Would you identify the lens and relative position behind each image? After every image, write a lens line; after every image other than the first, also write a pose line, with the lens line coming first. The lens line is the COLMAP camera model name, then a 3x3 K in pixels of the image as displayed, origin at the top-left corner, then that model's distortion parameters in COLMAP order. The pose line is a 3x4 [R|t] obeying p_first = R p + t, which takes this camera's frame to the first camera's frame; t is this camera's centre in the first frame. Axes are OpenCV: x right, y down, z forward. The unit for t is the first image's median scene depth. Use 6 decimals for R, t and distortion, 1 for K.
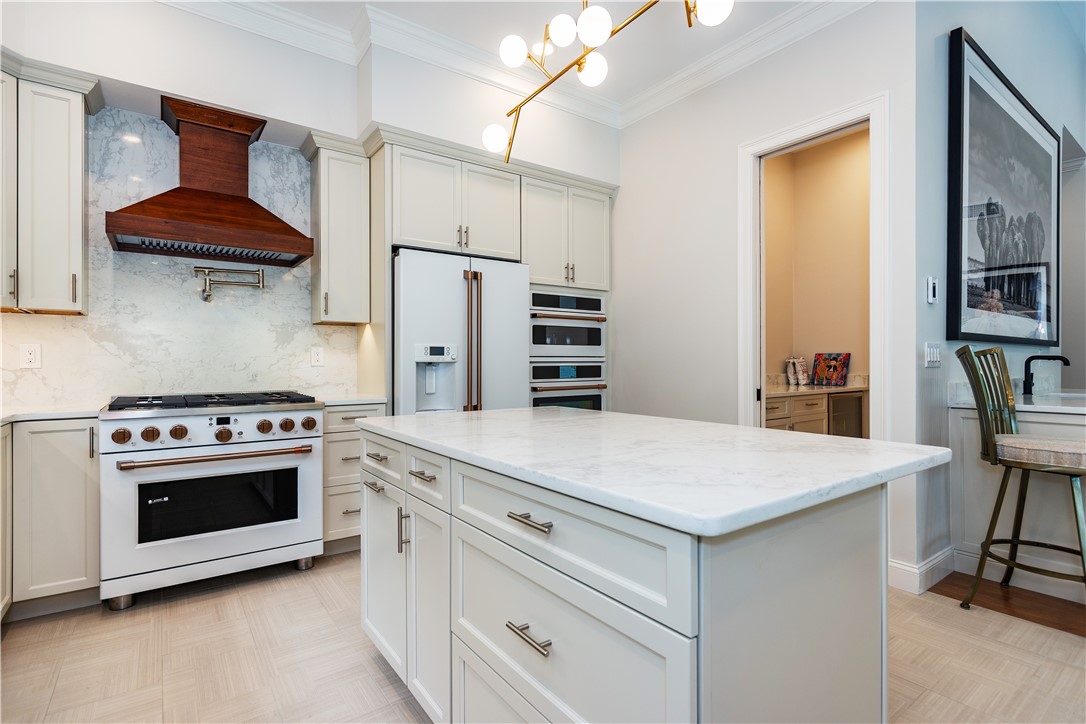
lens RADIAL K [[519.2, 0, 543.0], [0, 519.2, 362.0], [0, 0, 1]] dist [-0.001070, -0.000030]
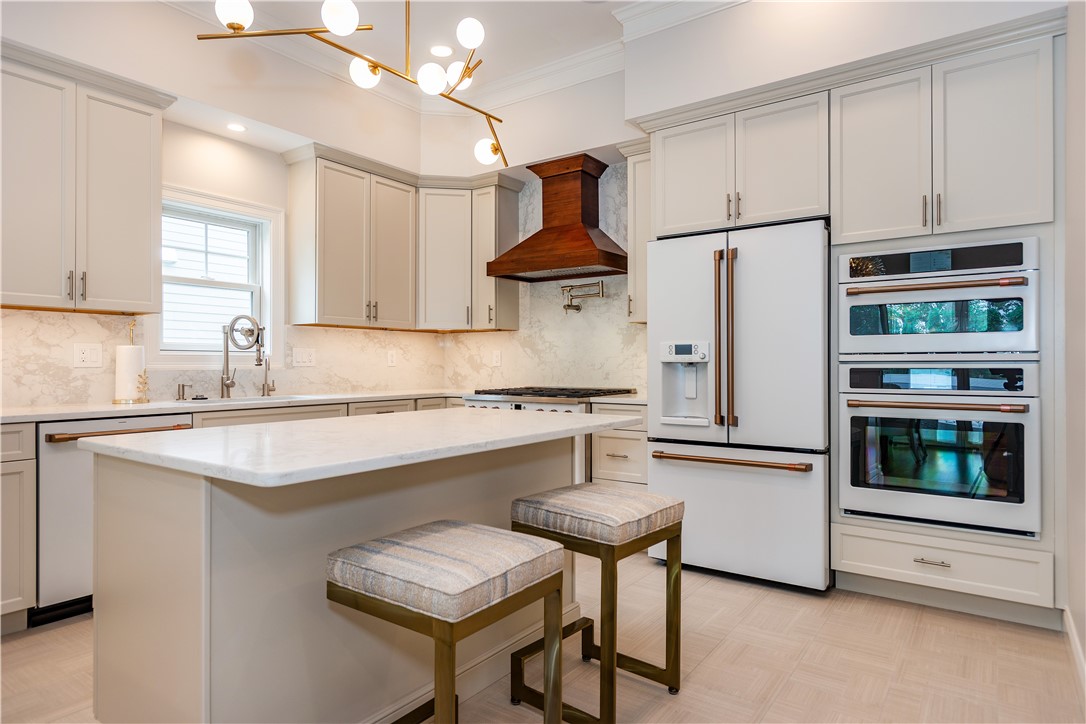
lens RADIAL K [[637.4, 0, 543.0], [0, 637.4, 362.0], [0, 0, 1]] dist [0.000057, 0.000390]
pose [[0.317628, 0.000143, -0.948215, 0.731869], [0.001867, 0.999998, 0.000777, -0.001432], [0.948214, -0.002017, 0.317627, 0.428913]]
